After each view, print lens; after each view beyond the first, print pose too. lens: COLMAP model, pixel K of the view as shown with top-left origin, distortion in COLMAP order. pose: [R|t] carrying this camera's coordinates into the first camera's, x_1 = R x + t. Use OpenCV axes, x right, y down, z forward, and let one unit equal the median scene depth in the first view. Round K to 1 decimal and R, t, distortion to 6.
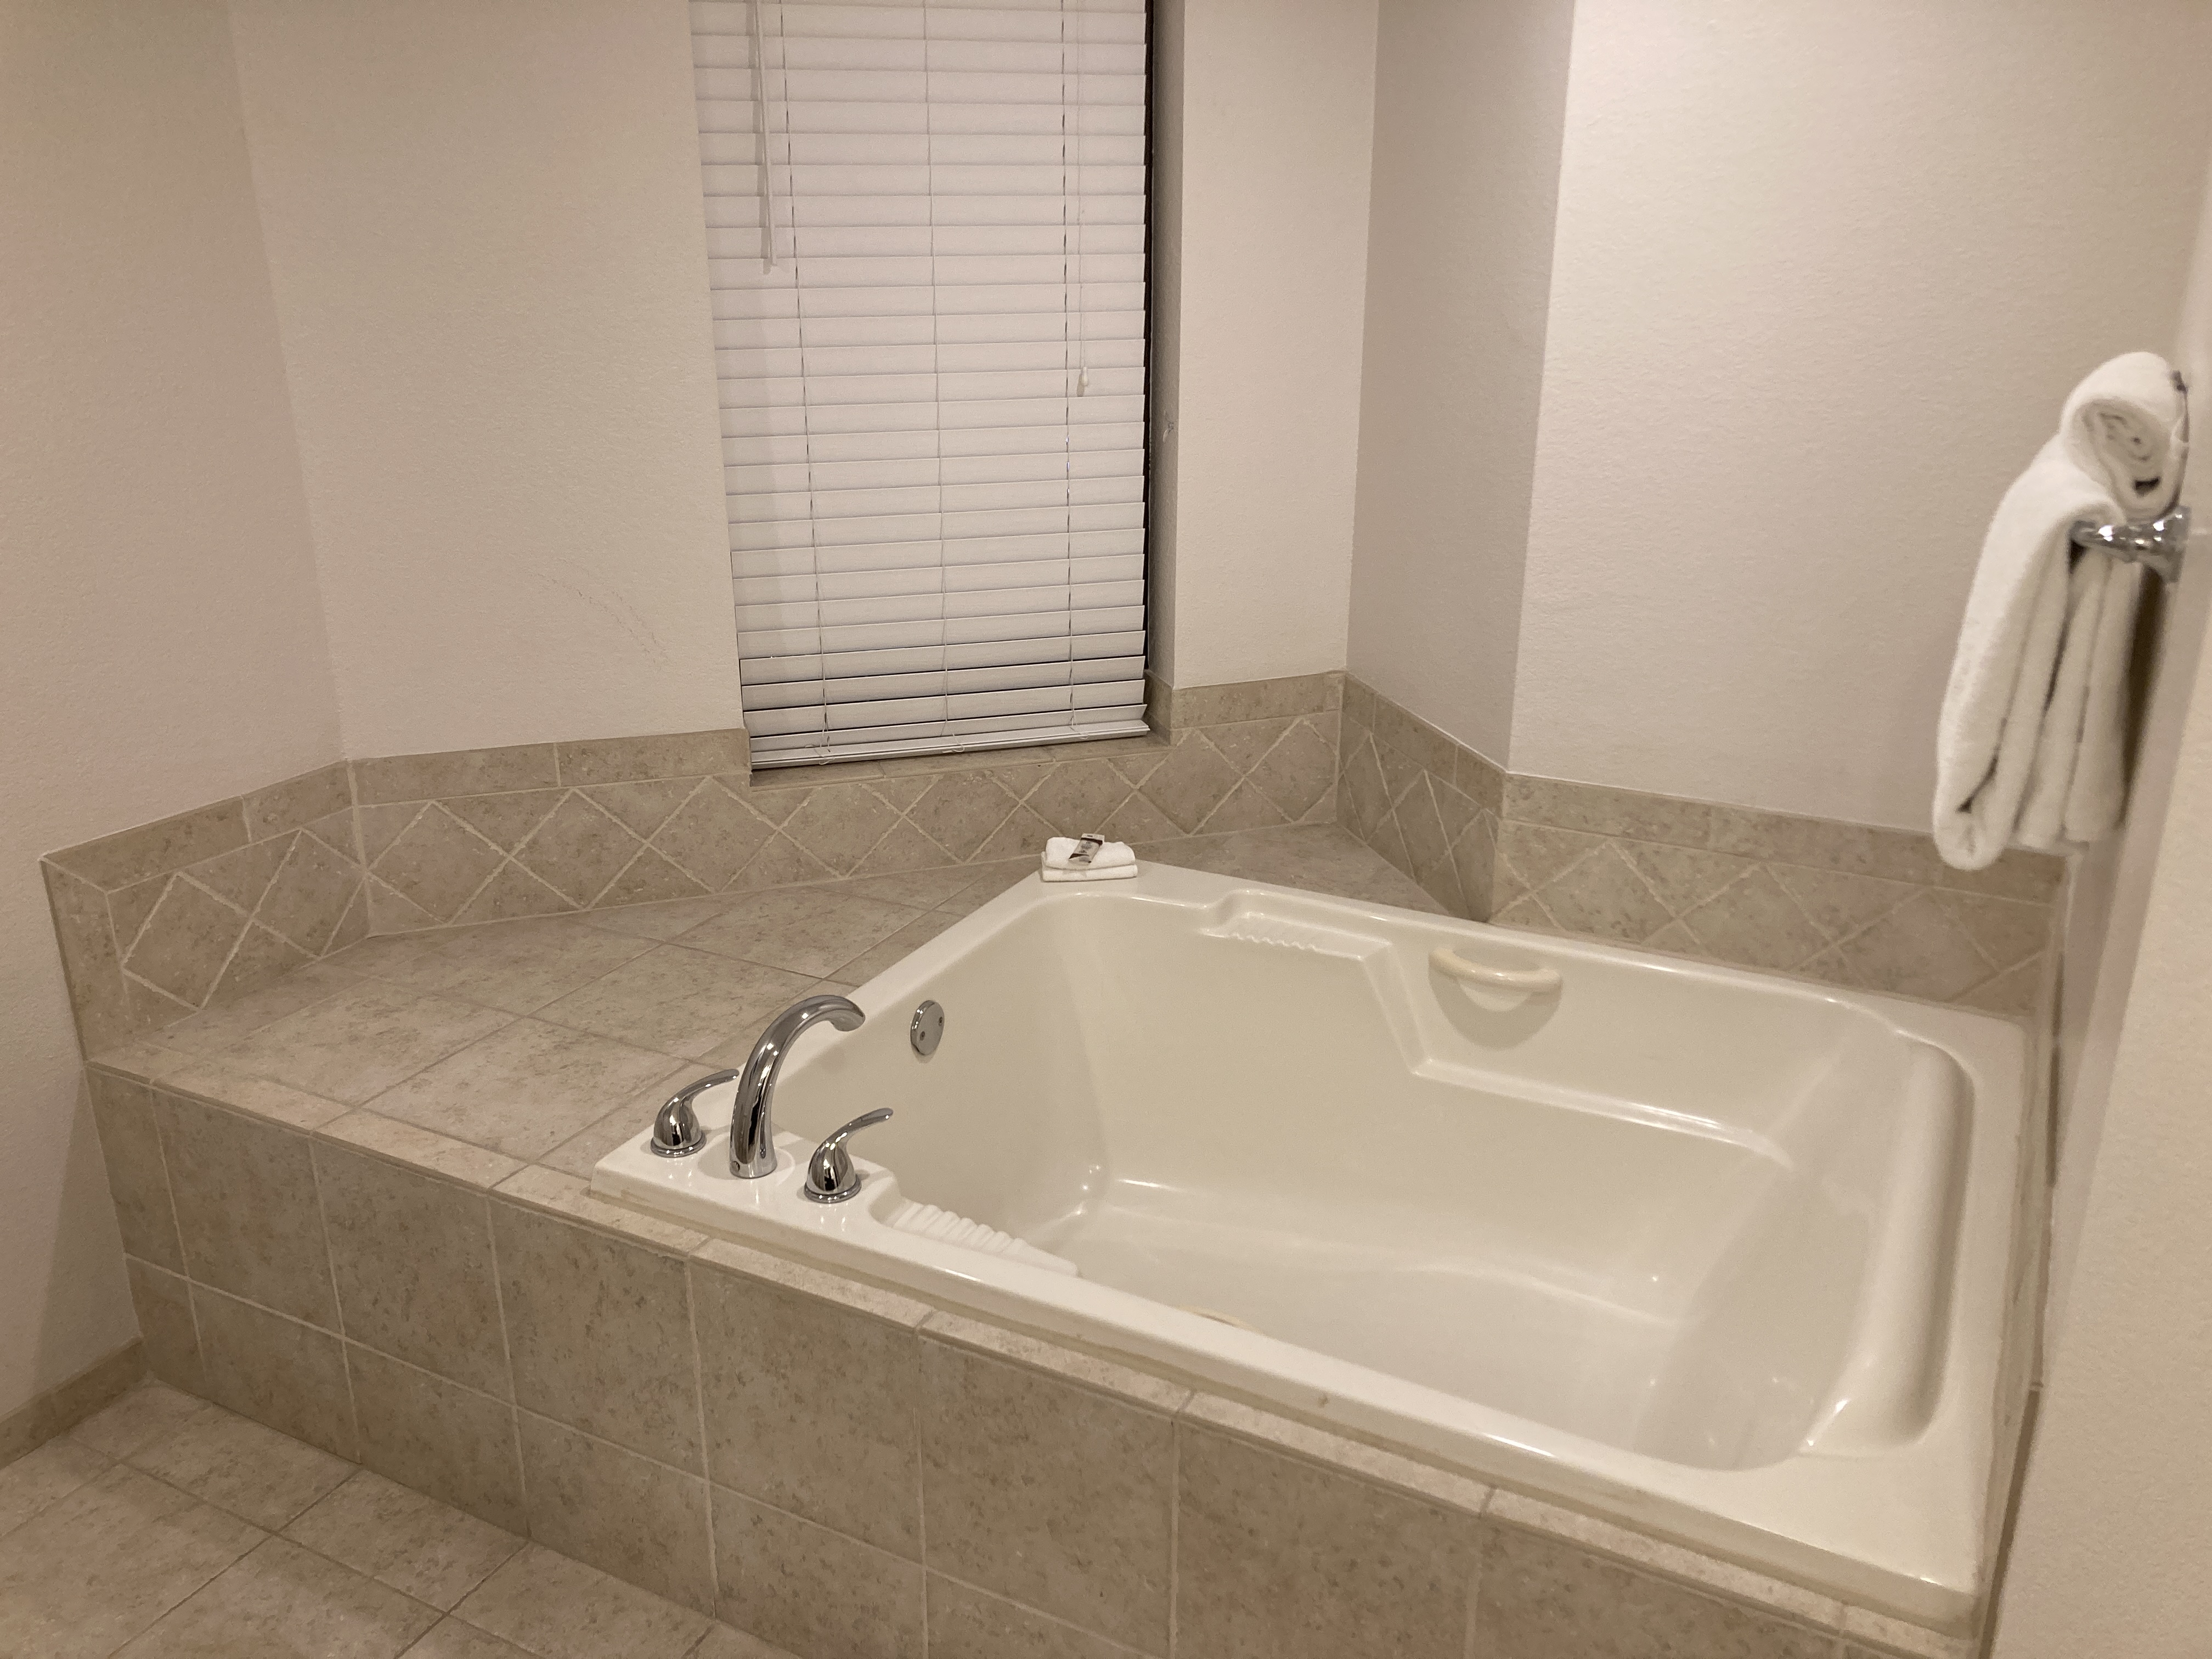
lens RADIAL K [[1801.2, 0, 1108.2], [0, 1801.2, 864.7], [0, 0, 1]] dist [0.061920, -0.241107]
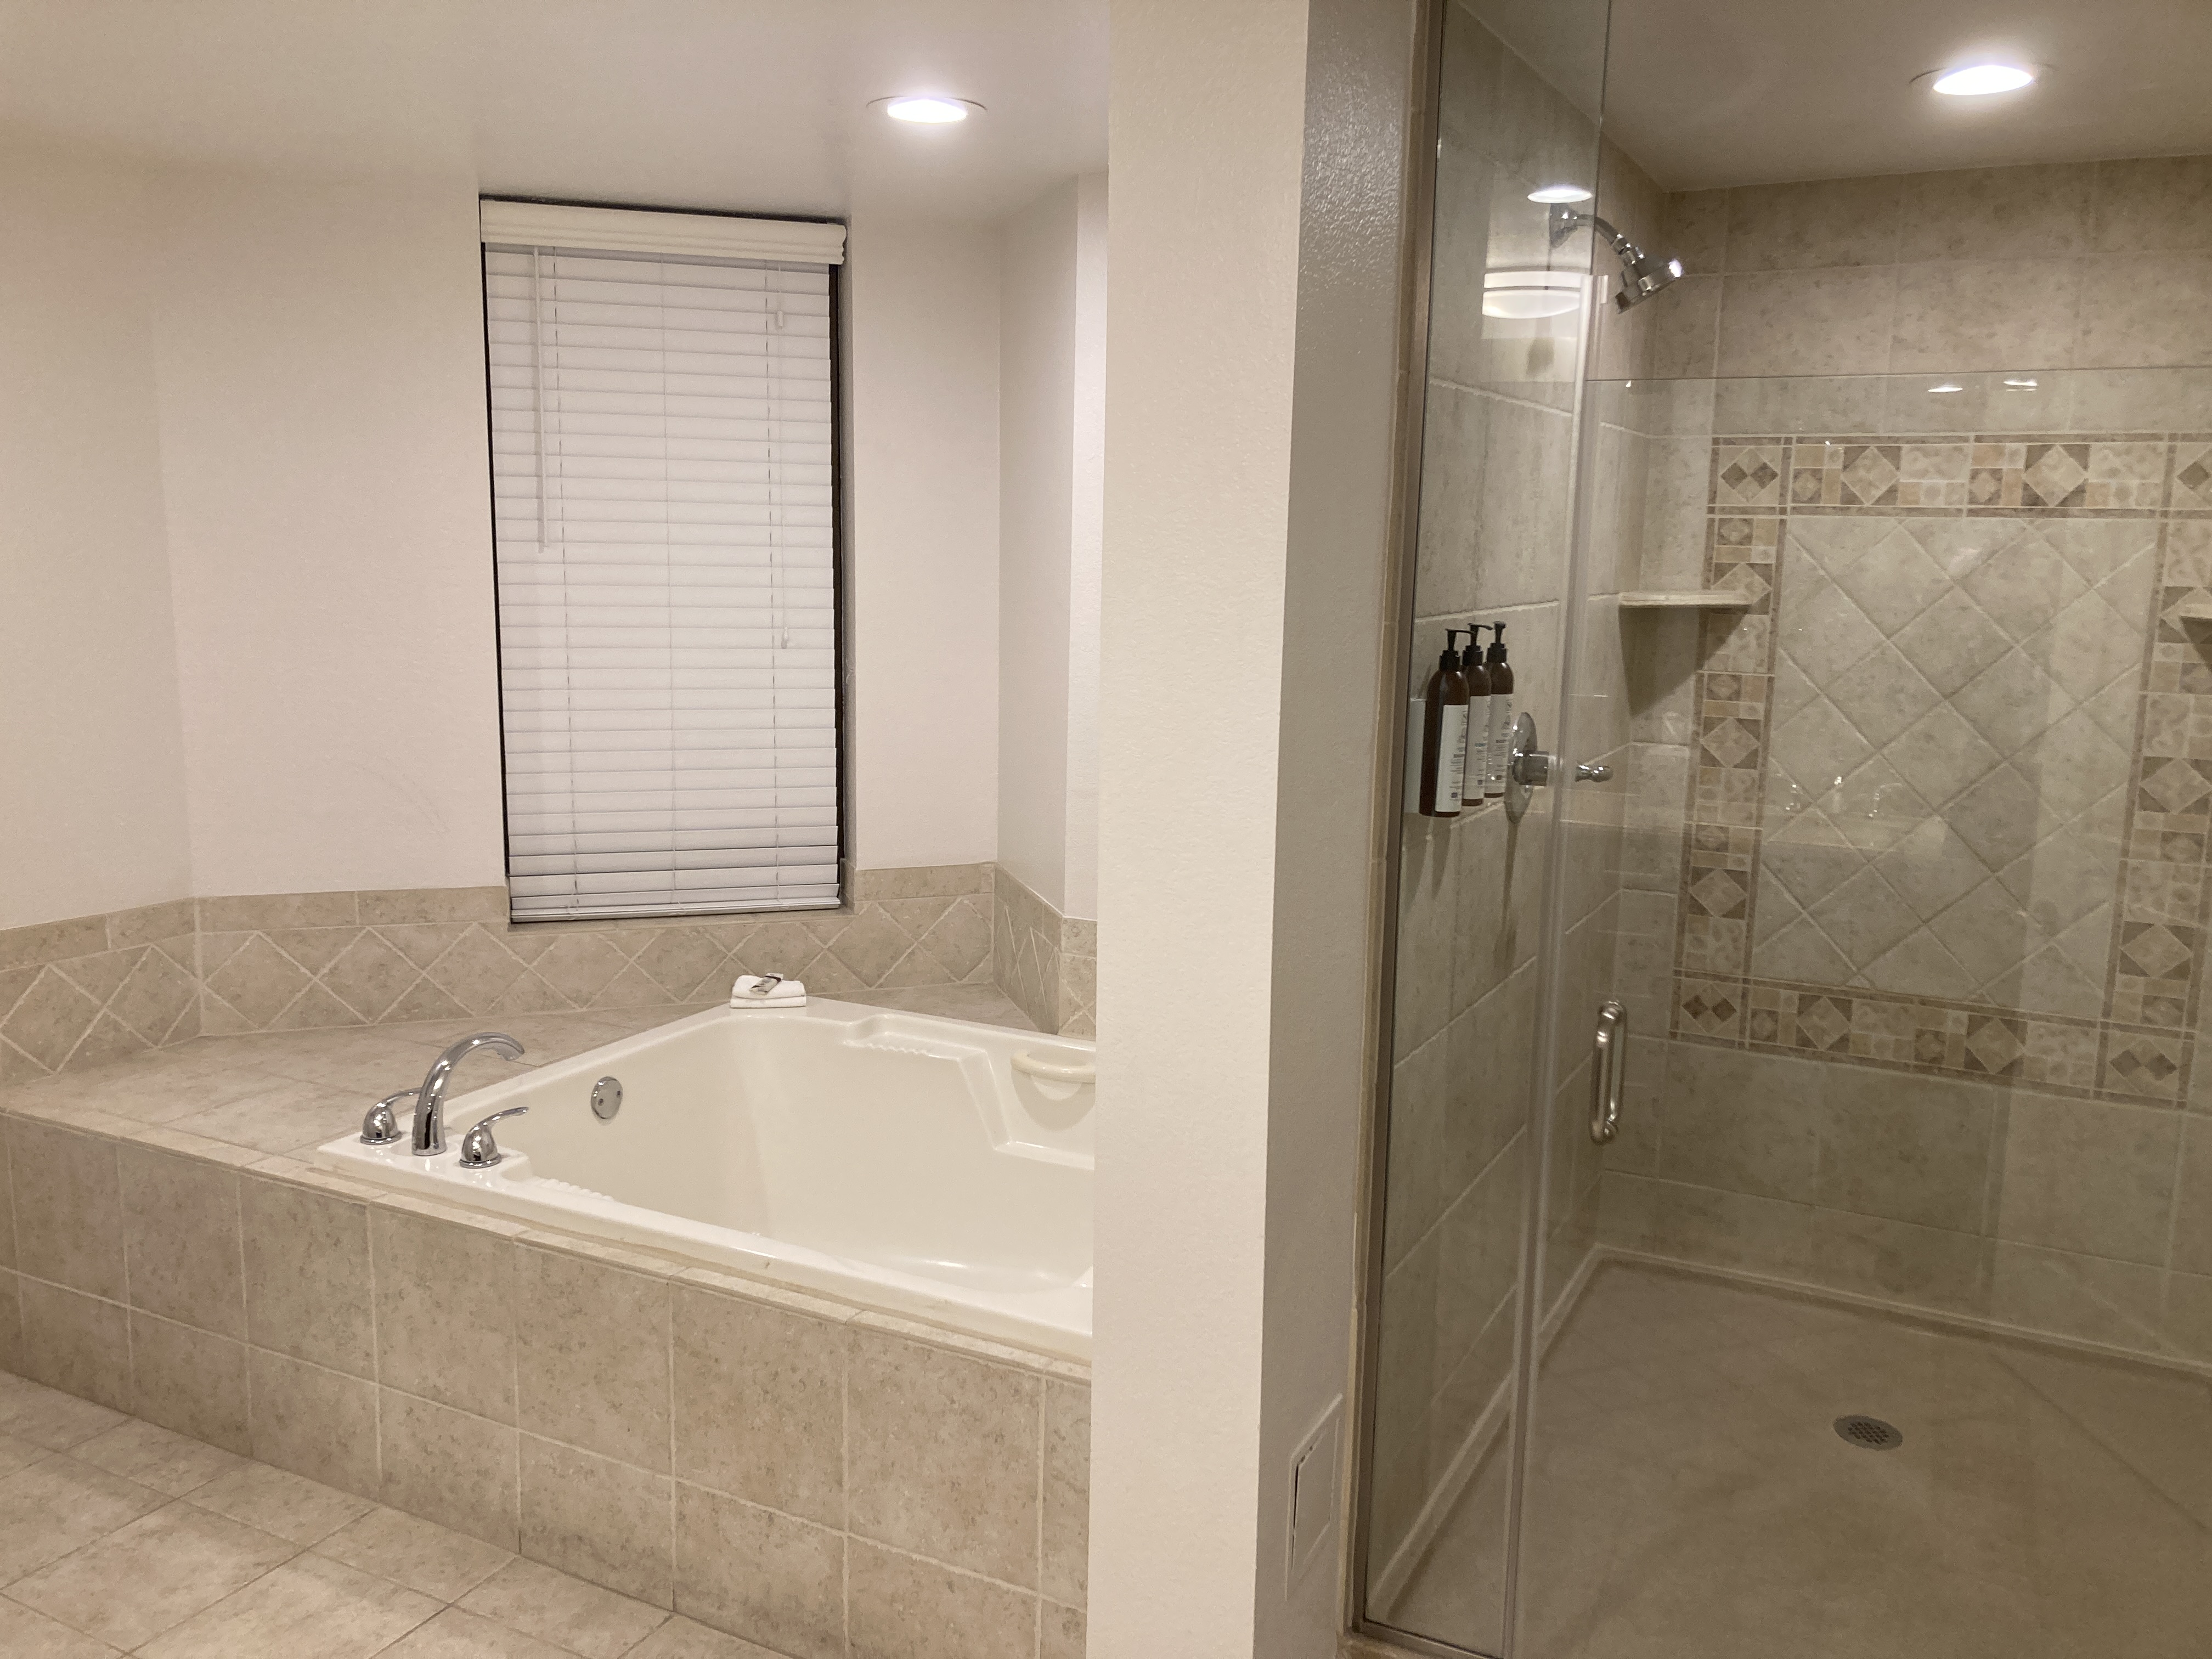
lens RADIAL K [[1824.3, 0, 1106.0], [0, 1824.3, 829.5], [0, 0, 1]] dist [-0.022298, -0.002165]
pose [[0.999783, 0.015644, 0.013763, 0.263772], [-0.012640, 0.980476, -0.196232, 0.169499], [-0.016564, 0.196015, 0.980461, -0.374228]]
